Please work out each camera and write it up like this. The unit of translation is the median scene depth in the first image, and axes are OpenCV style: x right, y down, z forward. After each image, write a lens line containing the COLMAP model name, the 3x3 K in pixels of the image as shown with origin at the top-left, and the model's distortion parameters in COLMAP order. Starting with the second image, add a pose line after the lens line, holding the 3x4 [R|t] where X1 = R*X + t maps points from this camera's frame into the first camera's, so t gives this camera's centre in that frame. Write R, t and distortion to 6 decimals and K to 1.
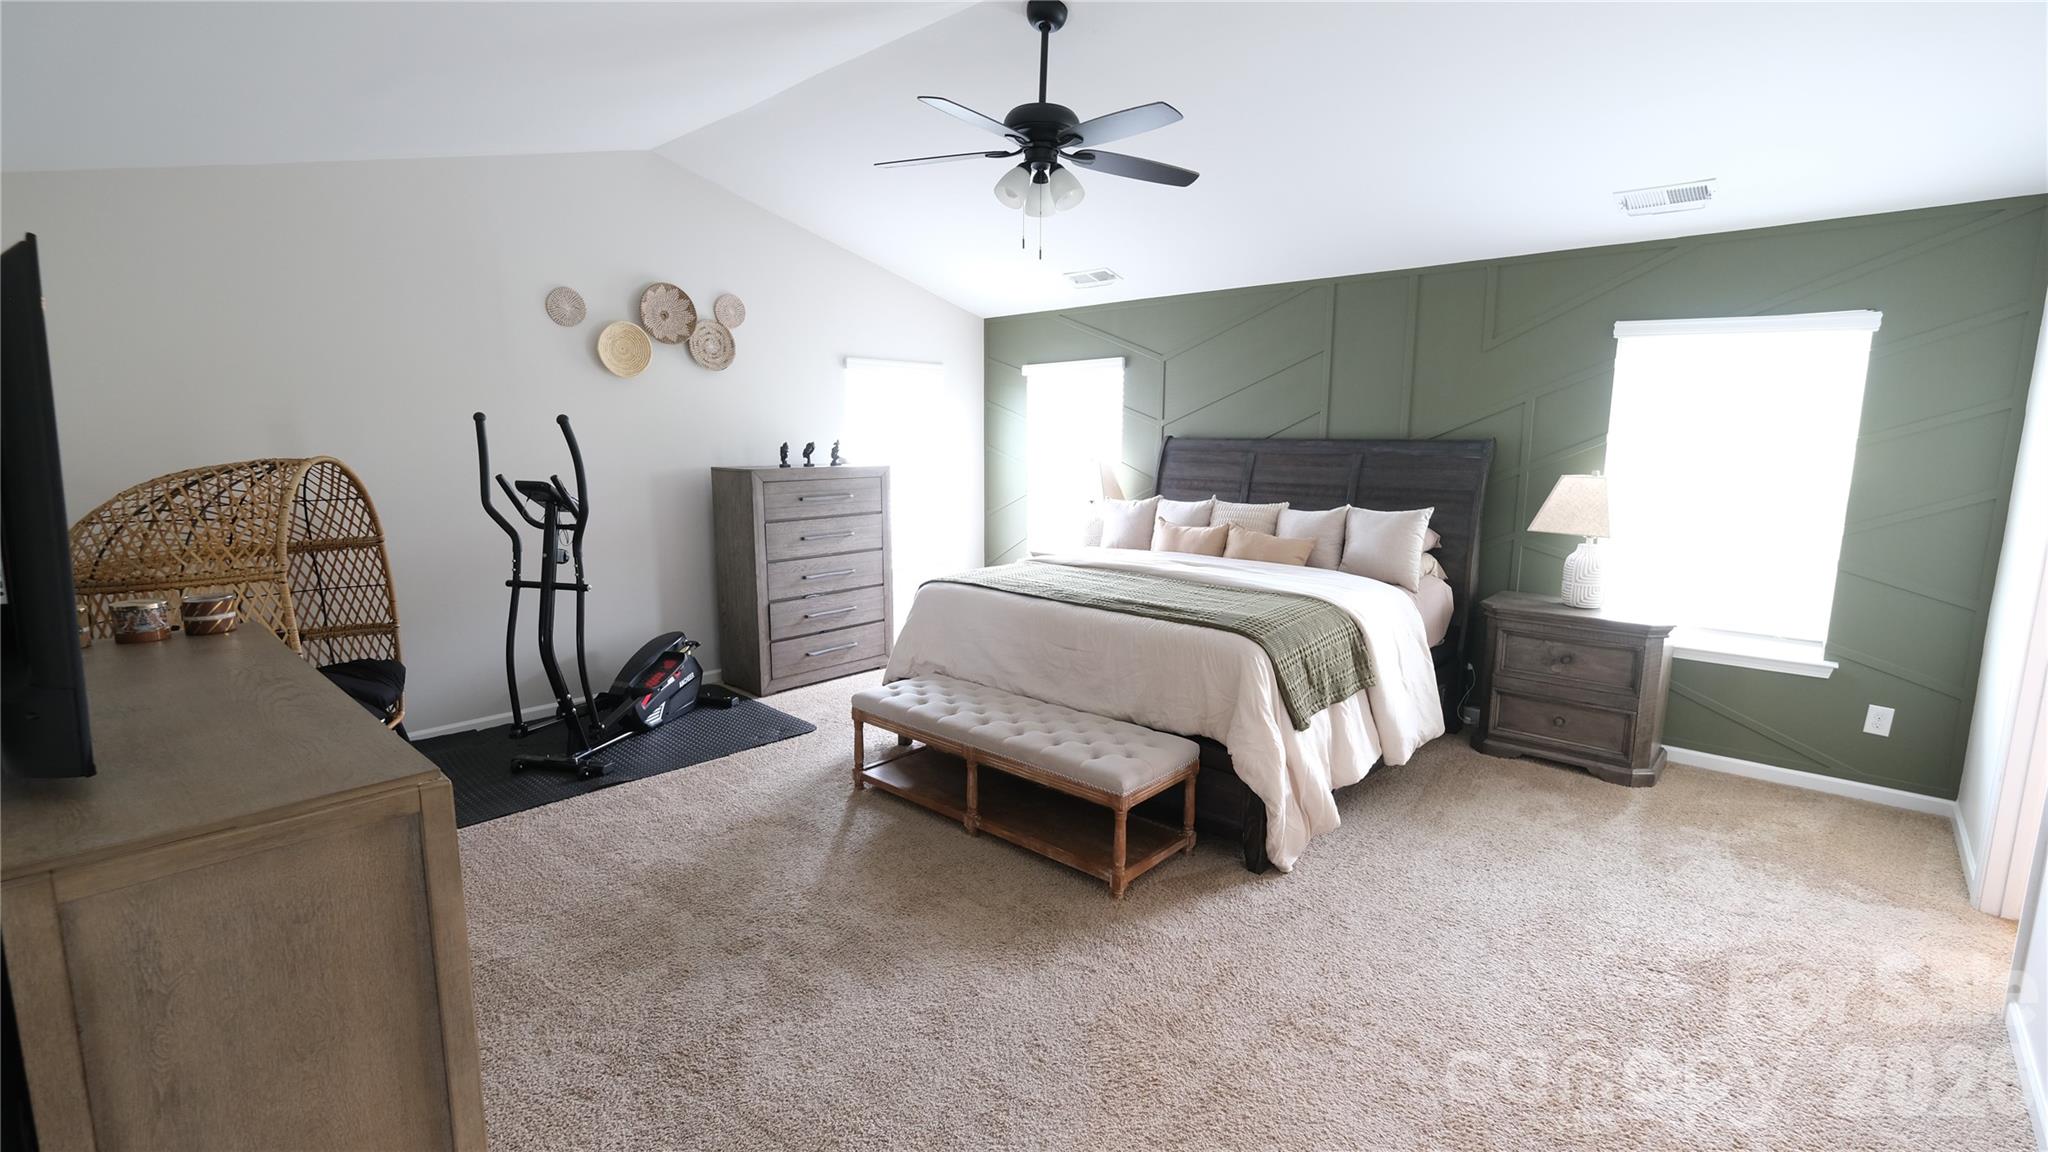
lens RADIAL K [[894.4, 0, 1024.0], [0, 894.4, 576.0], [0, 0, 1]] dist [-0.002157, 0.000046]
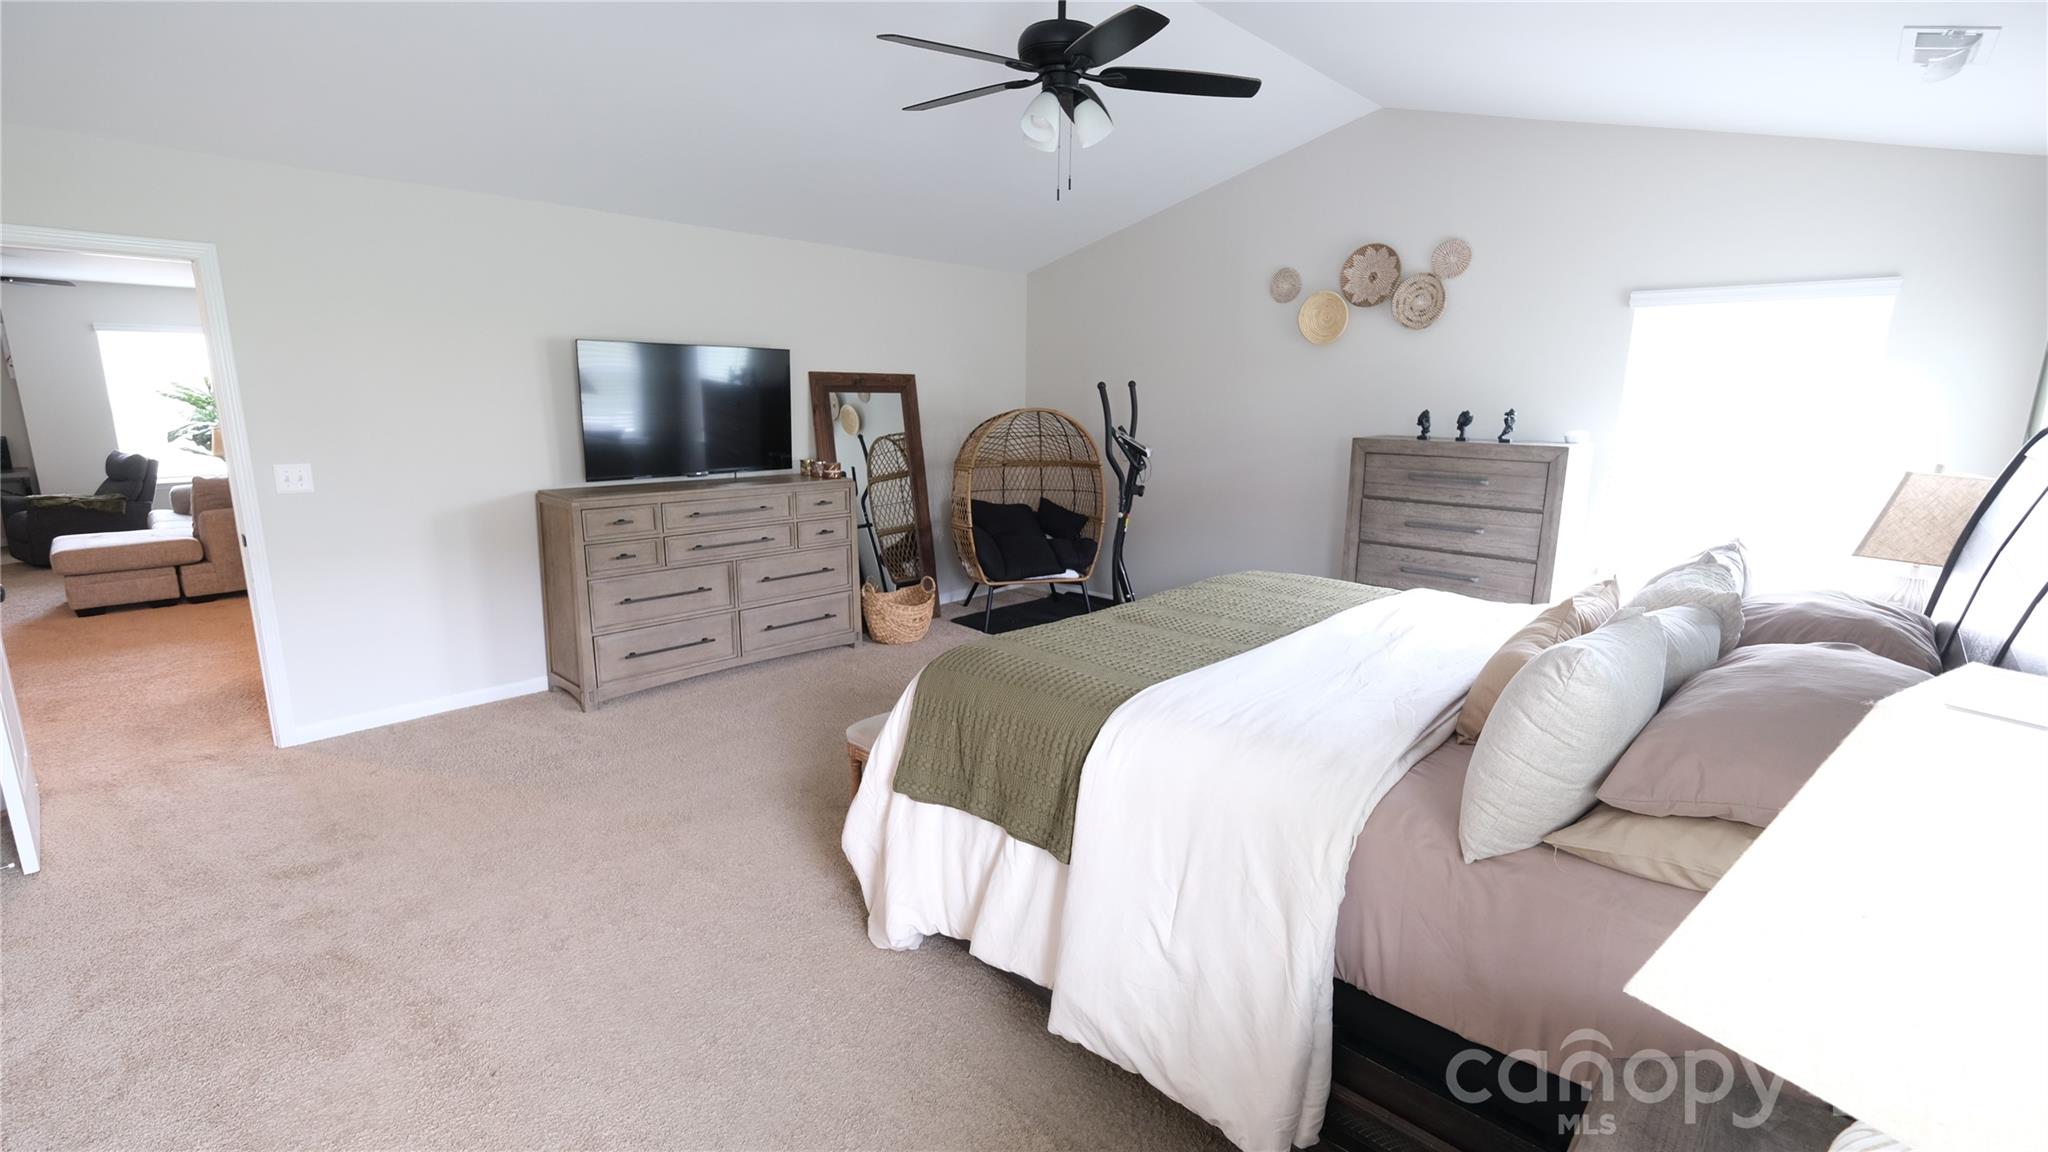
lens RADIAL K [[894.4, 0, 1024.0], [0, 894.4, 576.0], [0, 0, 1]] dist [-0.002157, 0.000046]
pose [[-0.032398, 0.194551, -0.980357, 0.898901], [-0.172012, 0.965151, 0.197218, -0.146200], [0.984562, 0.175022, 0.002196, 0.962298]]
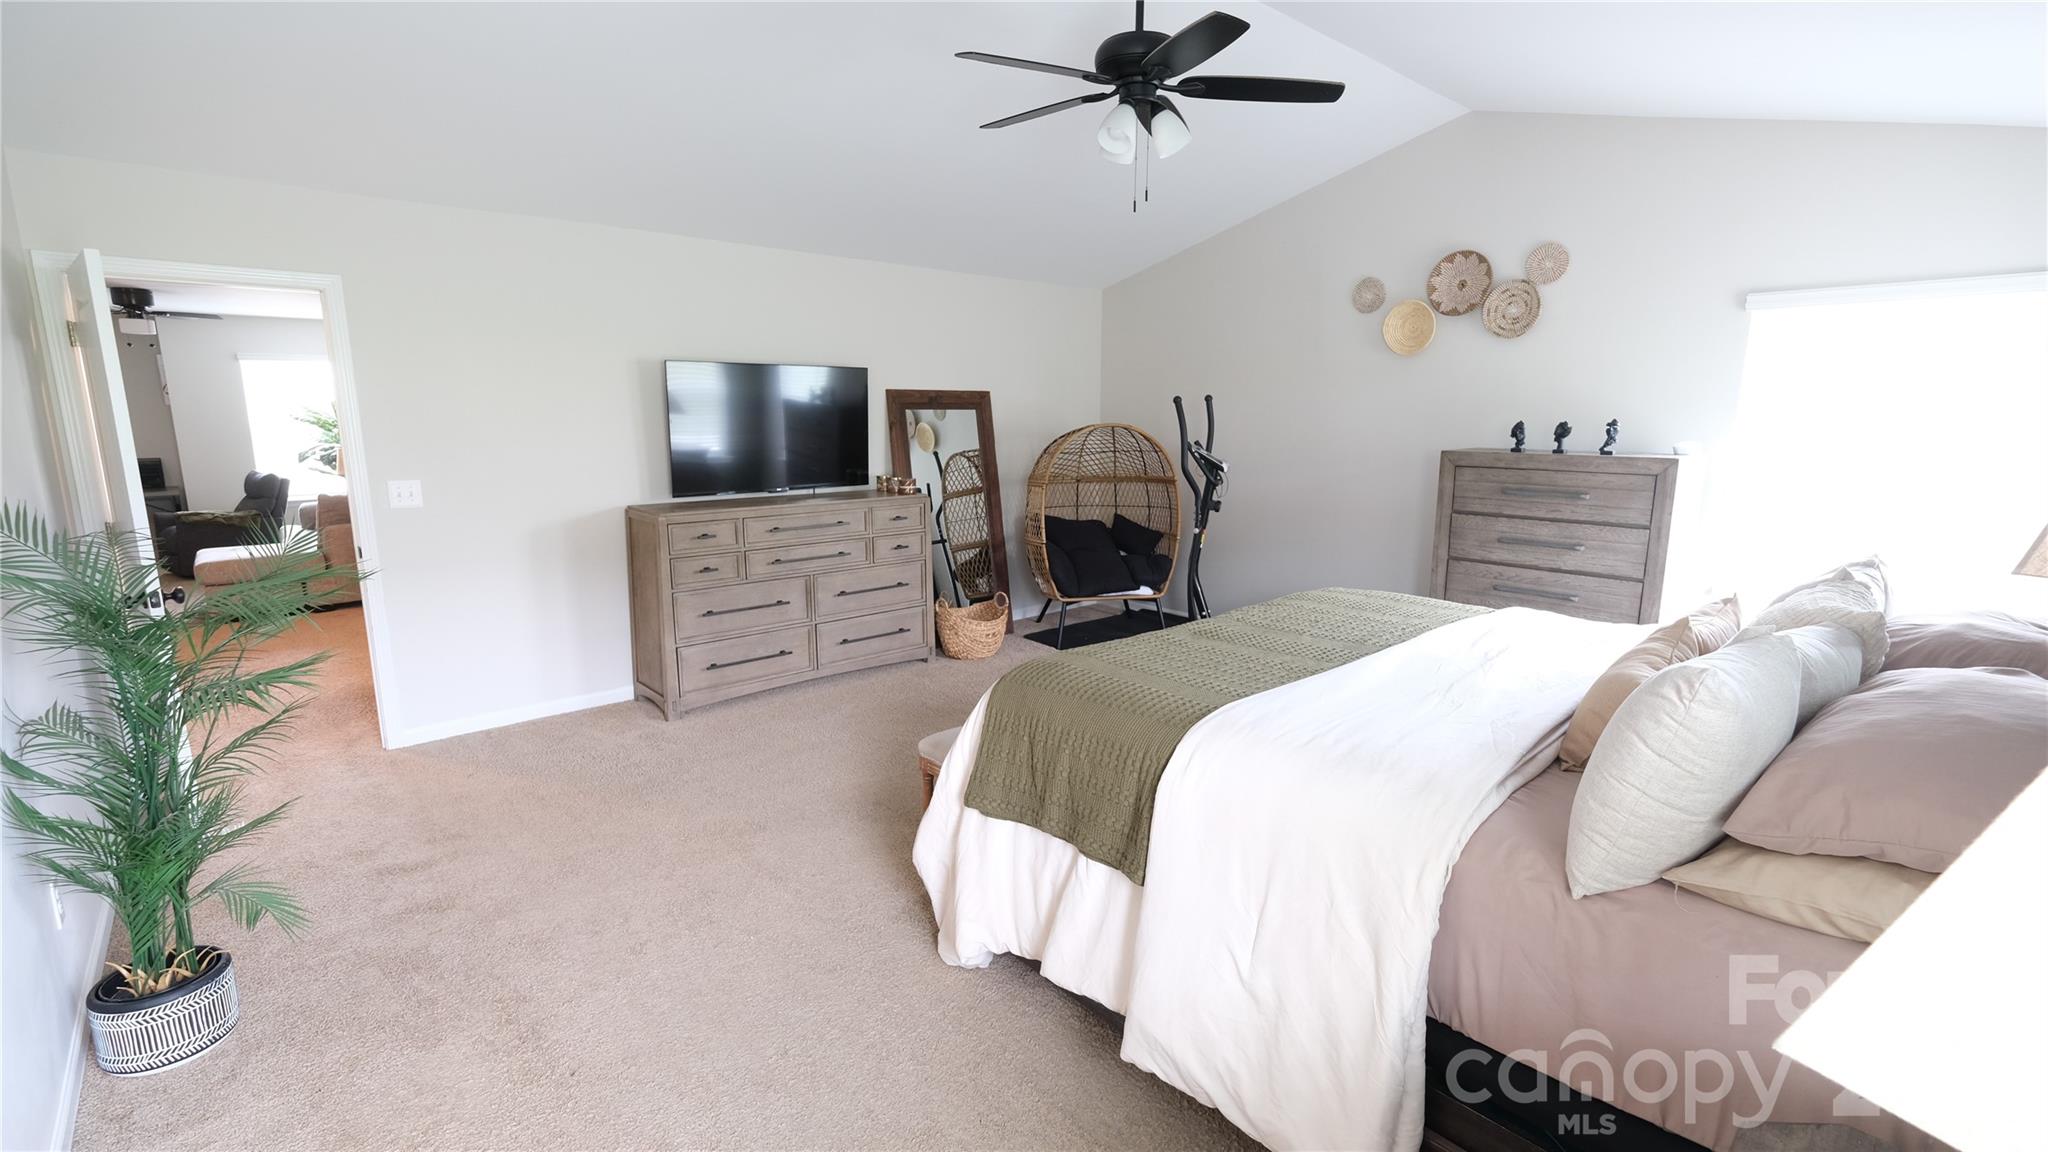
lens RADIAL K [[894.4, 0, 1024.0], [0, 894.4, 576.0], [0, 0, 1]] dist [-0.002157, 0.000046]
pose [[-0.113683, 0.174430, -0.978085, 0.891239], [-0.162551, 0.967936, 0.191513, -0.141083], [0.980129, 0.180761, -0.081684, 0.962277]]
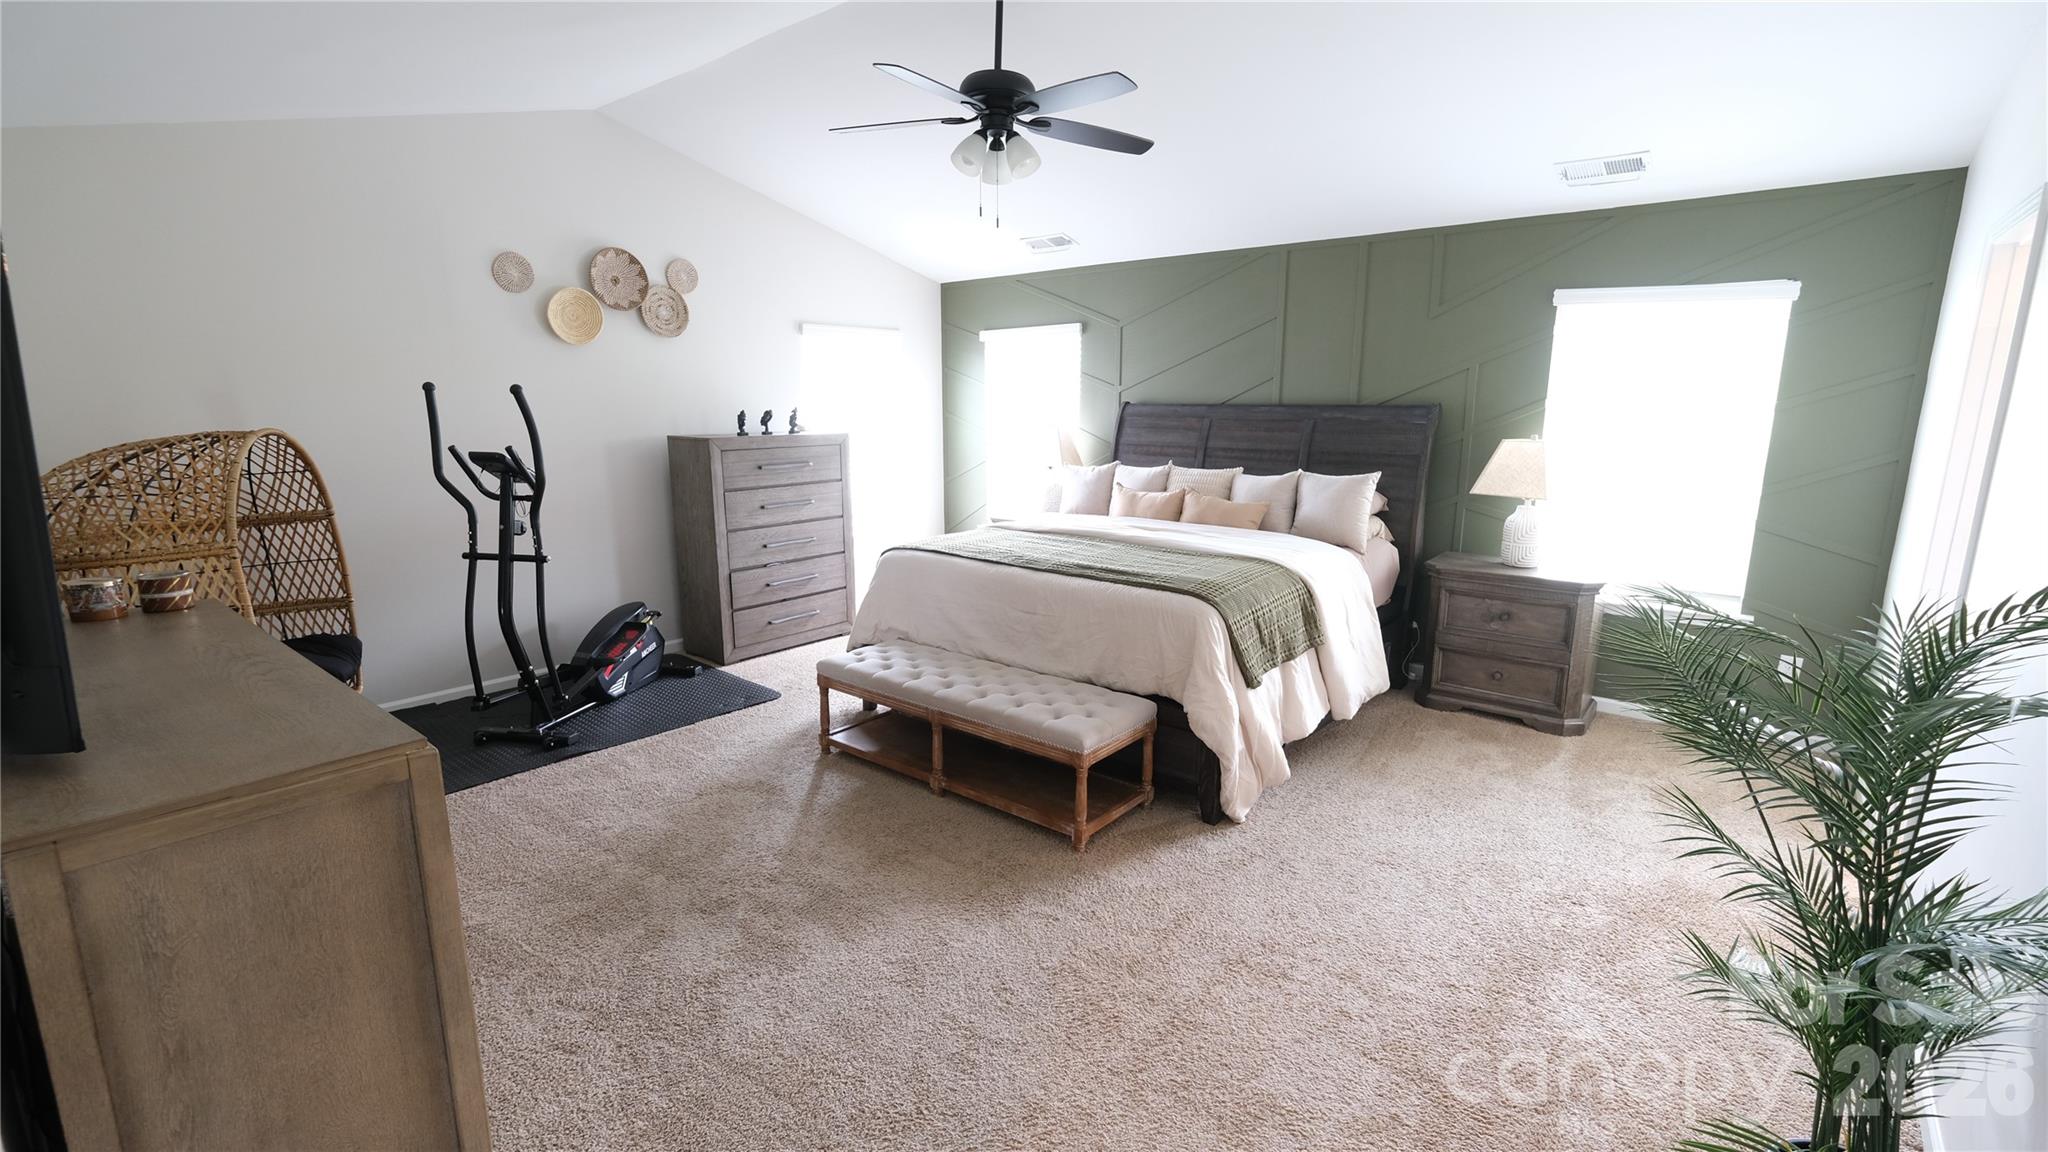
lens RADIAL K [[894.4, 0, 1024.0], [0, 894.4, 576.0], [0, 0, 1]] dist [-0.002157, 0.000046]
pose [[0.998896, -0.012594, 0.045258, -0.002394], [0.010806, 0.999160, 0.039523, -0.001841], [-0.045718, -0.038990, 0.998193, -0.020305]]
